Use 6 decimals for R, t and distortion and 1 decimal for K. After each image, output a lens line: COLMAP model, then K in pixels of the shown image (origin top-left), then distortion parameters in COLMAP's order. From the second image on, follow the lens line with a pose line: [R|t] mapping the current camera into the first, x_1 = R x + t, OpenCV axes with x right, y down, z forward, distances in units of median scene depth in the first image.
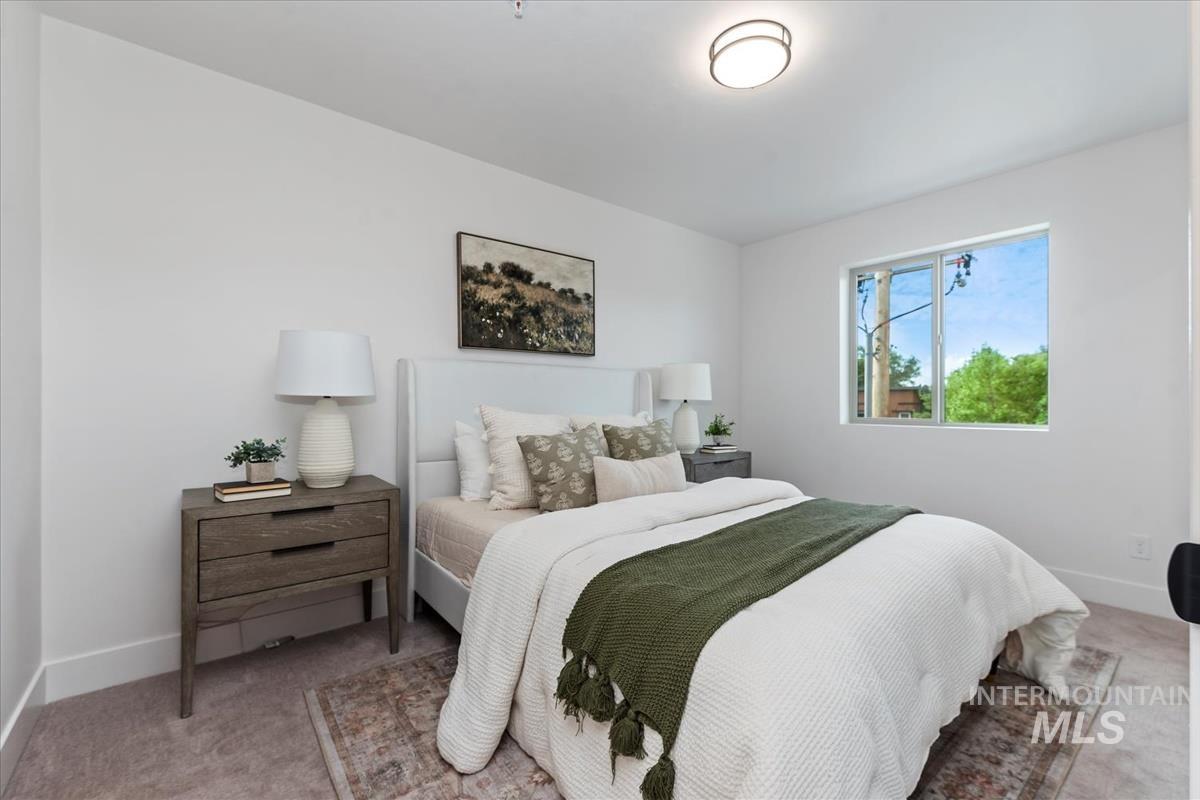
lens RADIAL K [[519.6, 0, 600.7], [0, 519.6, 406.0], [0, 0, 1]] dist [0.002292, 0.000193]
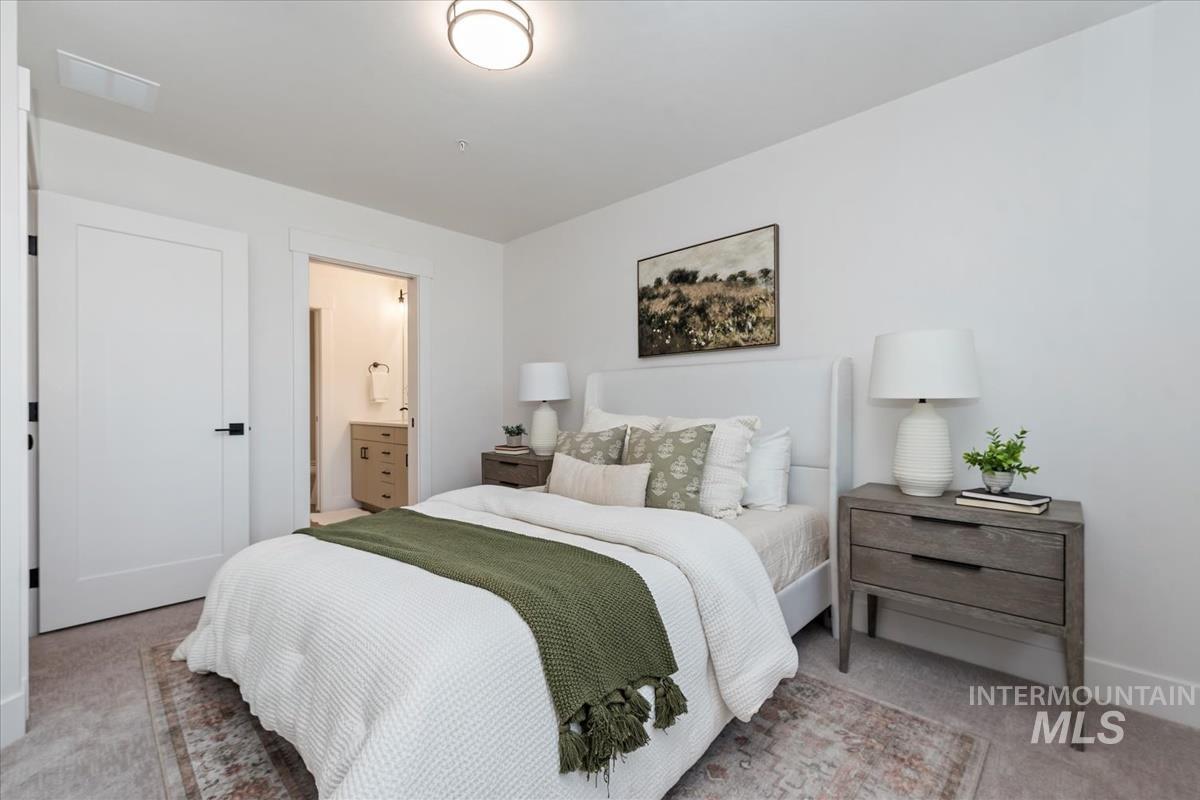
lens RADIAL K [[519.6, 0, 600.7], [0, 519.6, 406.0], [0, 0, 1]] dist [0.002292, 0.000193]
pose [[0.091865, -0.003926, -0.995764, 0.807401], [-0.011050, 0.999927, -0.004962, 0.003164], [0.995710, 0.011459, 0.091815, 0.723310]]
